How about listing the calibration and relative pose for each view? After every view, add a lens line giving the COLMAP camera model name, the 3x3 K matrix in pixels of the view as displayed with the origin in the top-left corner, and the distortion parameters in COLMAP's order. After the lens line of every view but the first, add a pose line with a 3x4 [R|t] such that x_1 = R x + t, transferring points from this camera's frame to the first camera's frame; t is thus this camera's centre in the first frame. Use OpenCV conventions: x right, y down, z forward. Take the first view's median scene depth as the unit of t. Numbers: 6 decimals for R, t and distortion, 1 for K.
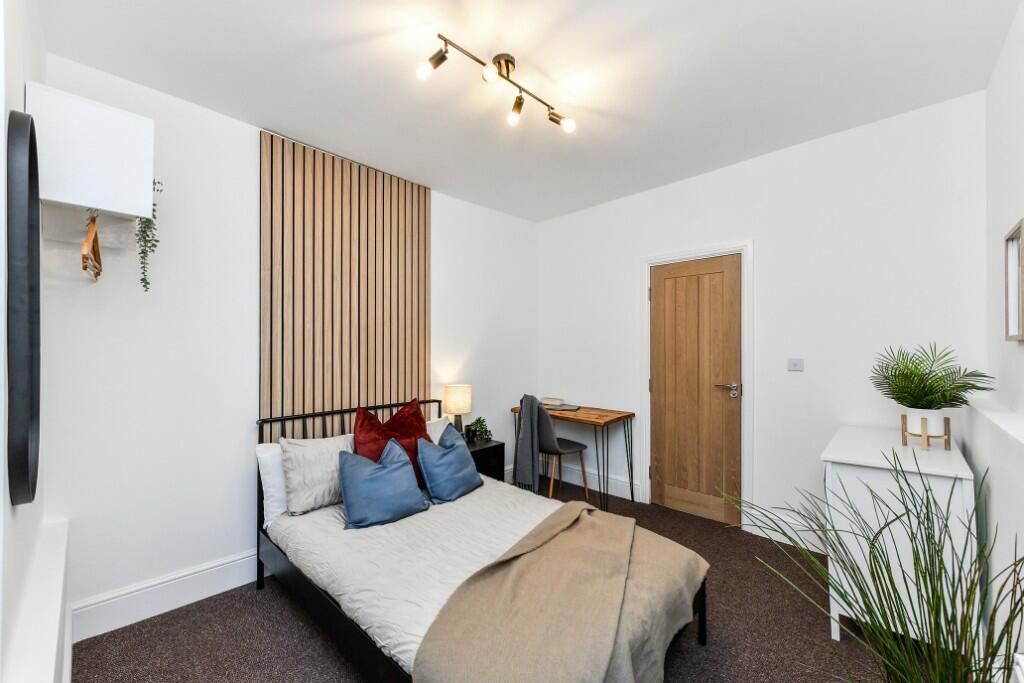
lens RADIAL K [[408.7, 0, 519.2], [0, 408.7, 350.9], [0, 0, 1]] dist [0.001593, 0.000008]
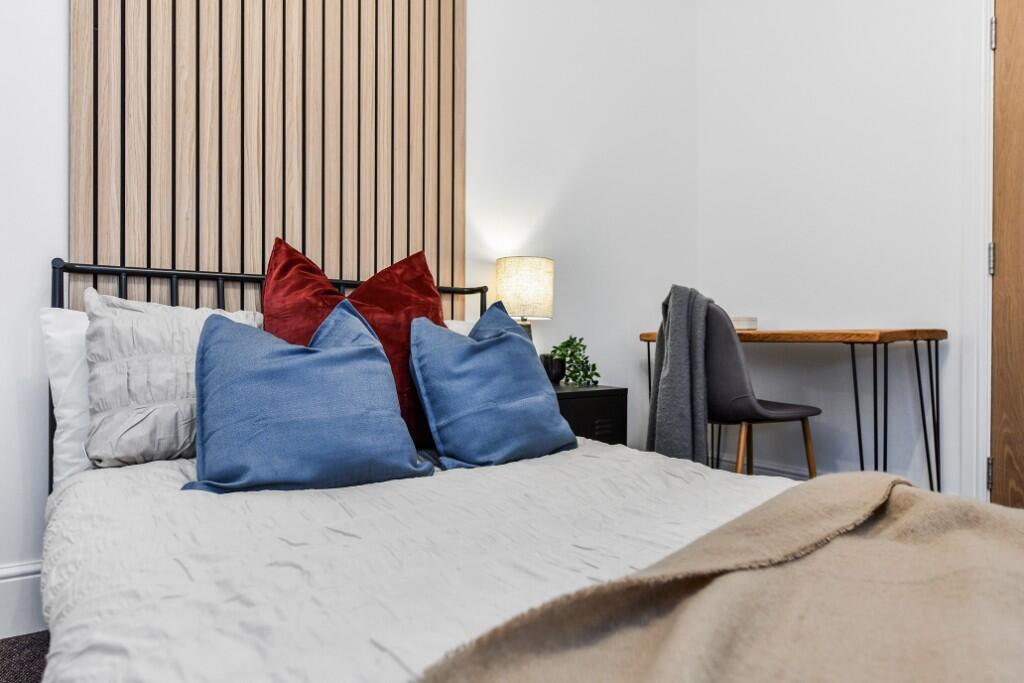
lens RADIAL K [[655.0, 0, 509.4], [0, 655.0, 345.3], [0, 0, 1]] dist [-0.001670, -0.001455]
pose [[0.979238, 0.005375, -0.202642, -0.024727], [-0.001921, 0.999850, 0.017238, 0.235760], [0.202704, -0.016491, 0.979101, 0.394855]]
